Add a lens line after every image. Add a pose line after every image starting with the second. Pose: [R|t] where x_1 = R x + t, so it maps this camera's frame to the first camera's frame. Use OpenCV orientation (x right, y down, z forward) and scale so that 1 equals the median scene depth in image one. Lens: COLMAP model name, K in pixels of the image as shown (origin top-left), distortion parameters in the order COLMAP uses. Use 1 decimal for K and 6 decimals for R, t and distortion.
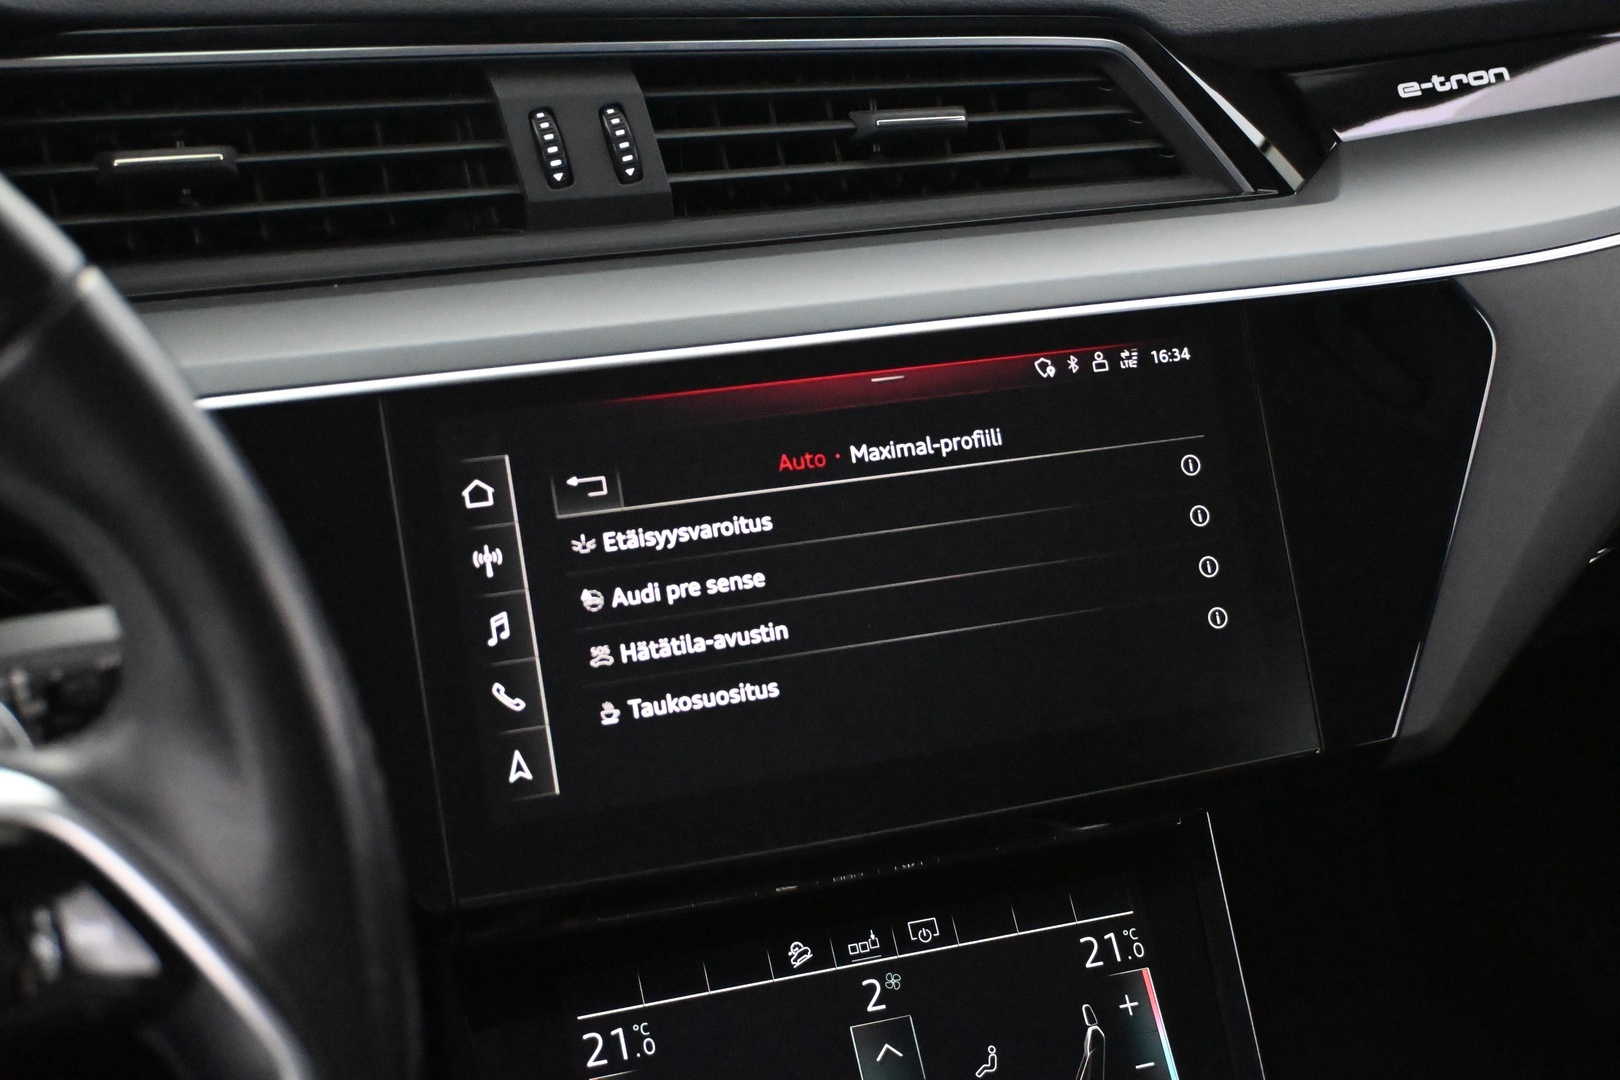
lens RADIAL K [[2220.3, 0, 811.0], [0, 2220.3, 535.1], [0, 0, 1]] dist [0.003282, 0.000000]
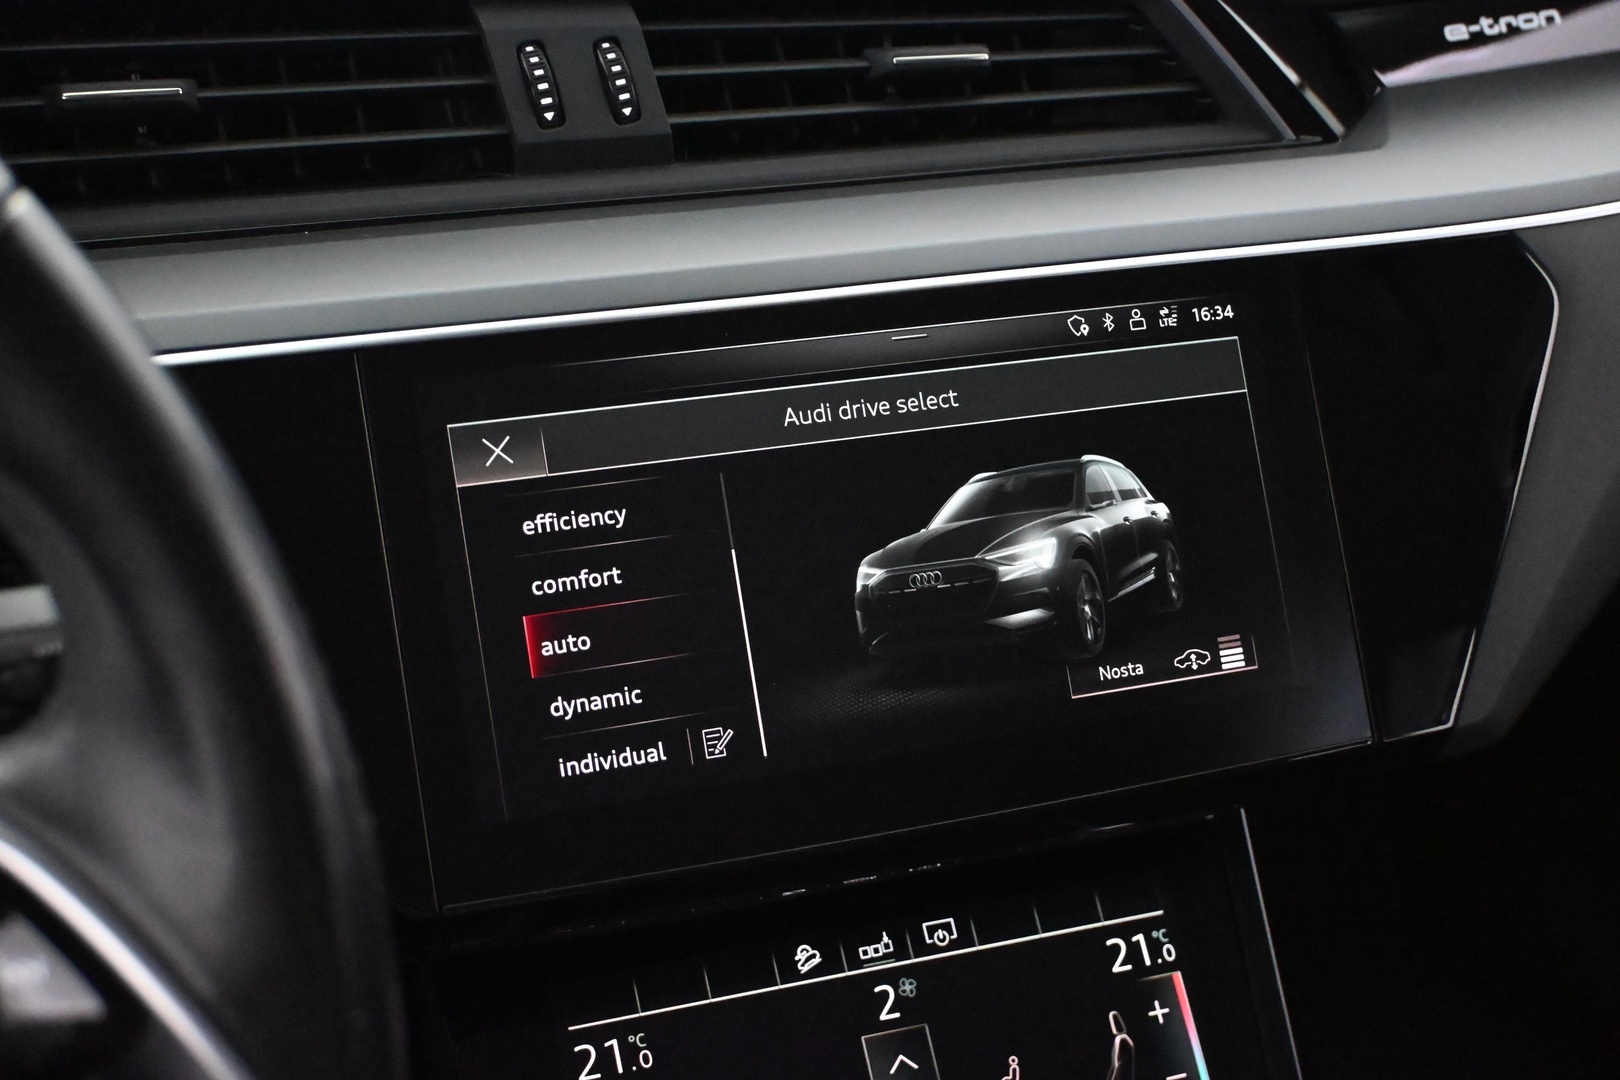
lens RADIAL K [[2230.2, 0, 807.9], [0, 2230.2, 535.0], [0, 0, 1]] dist [0.004635, 0.000000]
pose [[0.999921, 0.002605, 0.012320, -0.017311], [-0.002759, 0.999919, 0.012454, 0.000203], [-0.012287, -0.012487, 0.999847, 0.072457]]
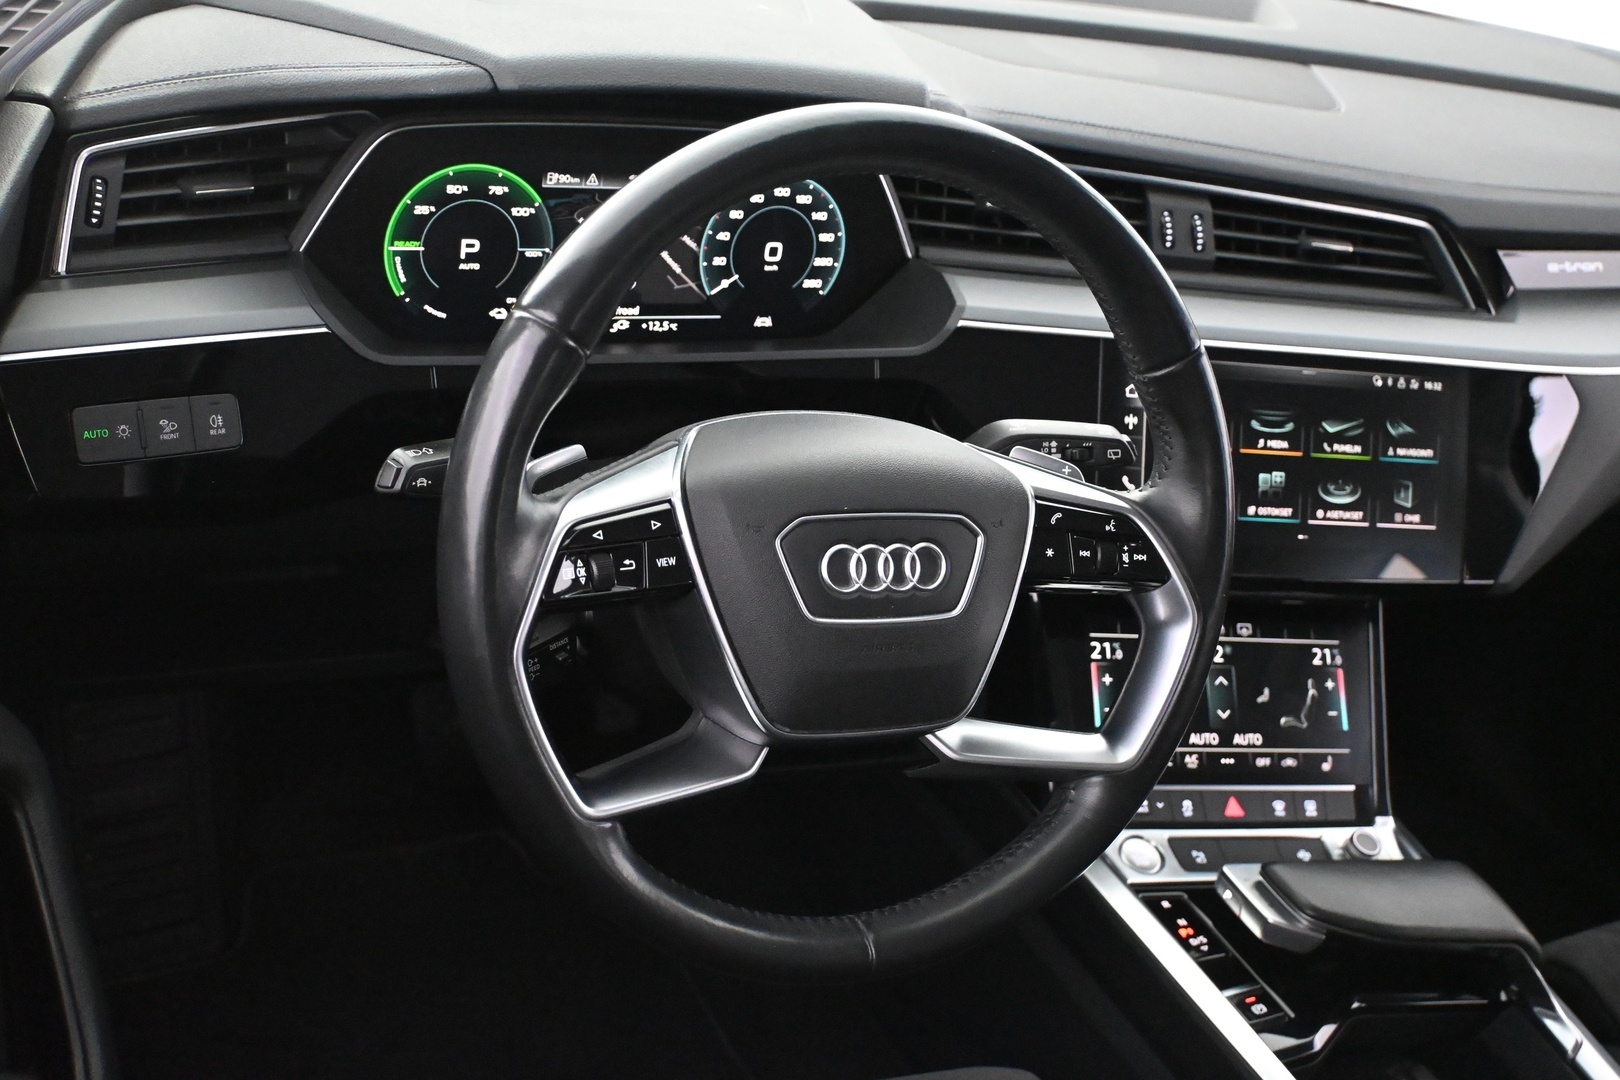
lens RADIAL K [[1837.5, 0, 814.6], [0, 1837.5, 535.6], [0, 0, 1]] dist [-0.006026, 0.000000]
pose [[0.980005, 0.198547, 0.012981, -0.404418], [-0.198920, 0.976202, 0.086376, 0.024204], [0.004478, -0.087231, 0.996178, -0.749258]]
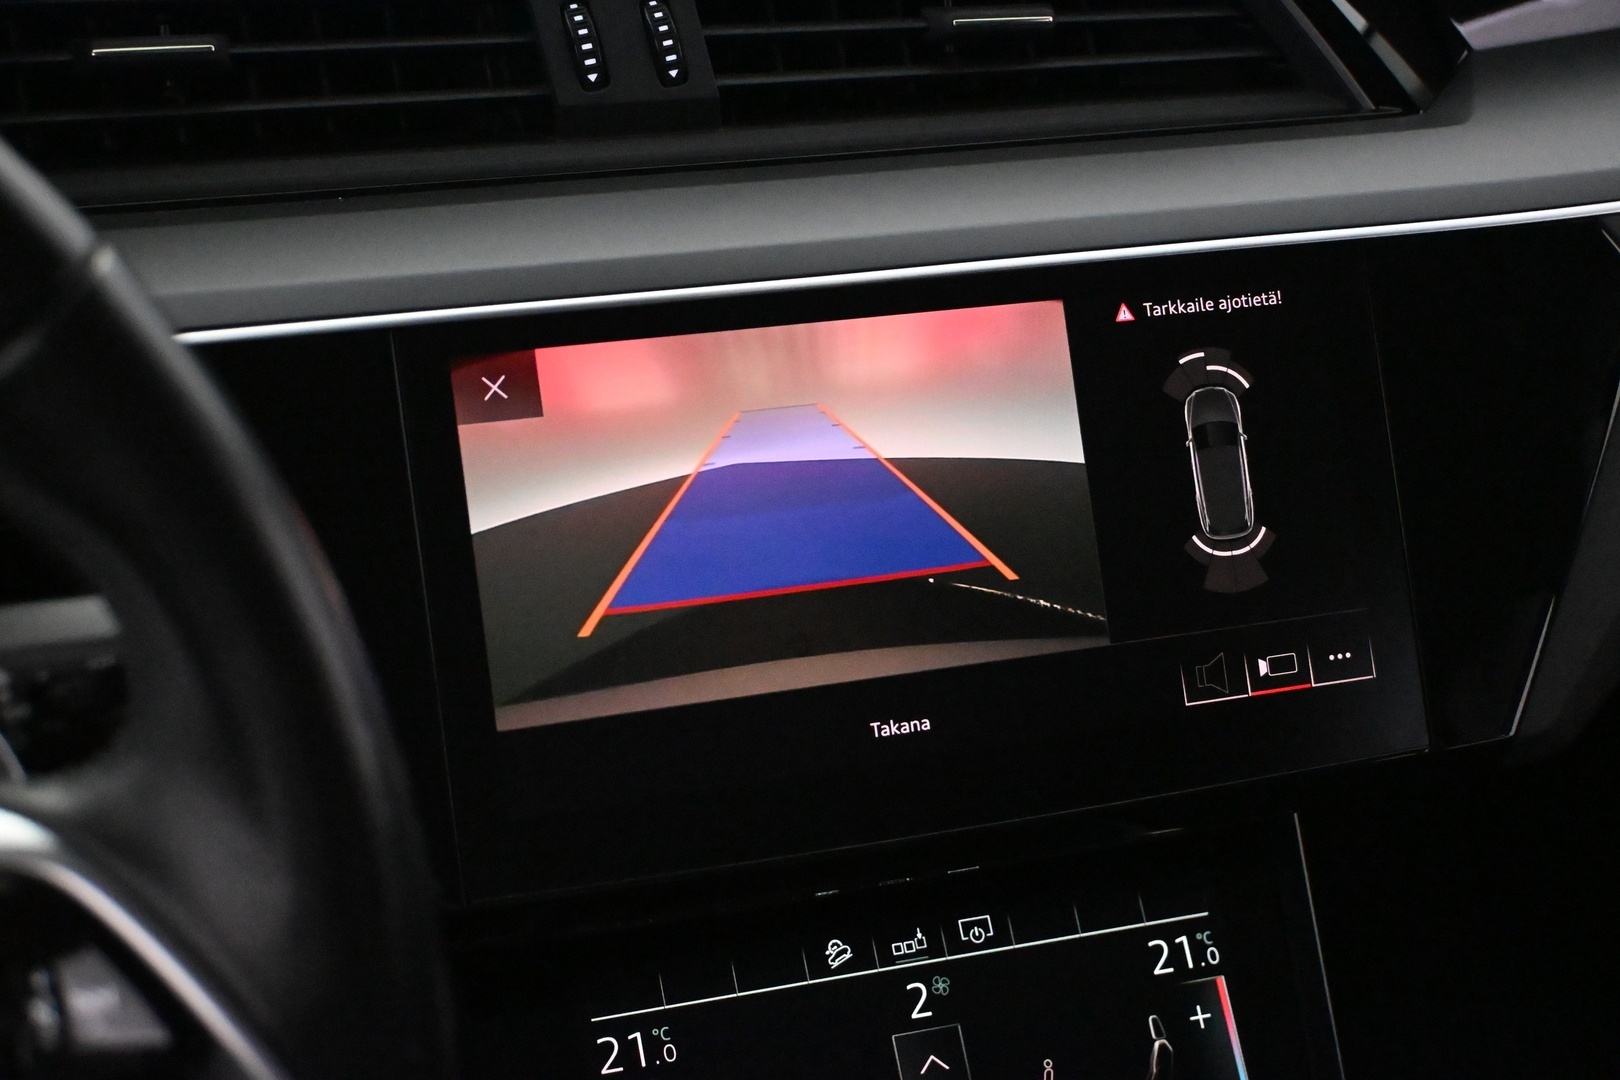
lens RADIAL K [[2457.5, 0, 804.8], [0, 2457.5, 538.4], [0, 0, 1]] dist [0.011066, 0.000000]
pose [[0.999604, 0.028142, -0.000721, -0.023324], [-0.028063, 0.998162, 0.053713, -0.033037], [0.002232, -0.053671, 0.998556, 0.015740]]
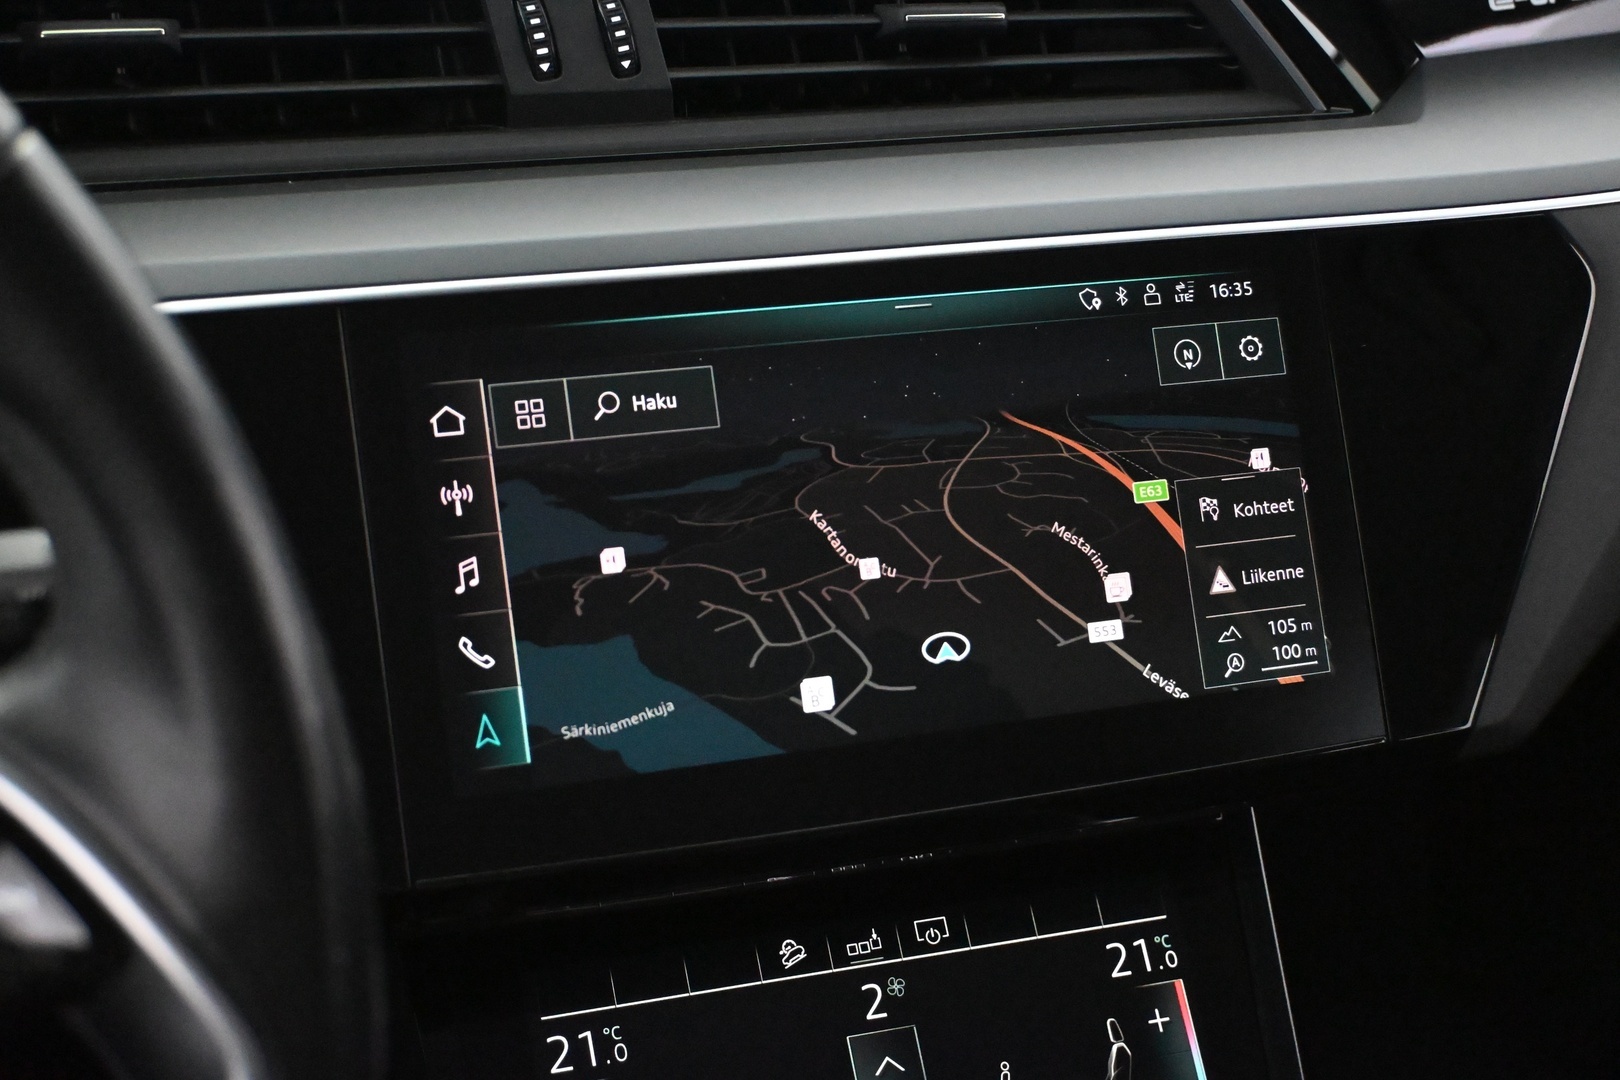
lens RADIAL K [[2457.5, 0, 807.2], [0, 2457.5, 537.7], [0, 0, 1]] dist [0.011066, 0.000000]
pose [[0.999569, 0.027681, 0.009792, -0.013706], [-0.027821, 0.999508, 0.014457, 0.008290], [-0.009387, -0.014723, 0.999848, 0.019524]]
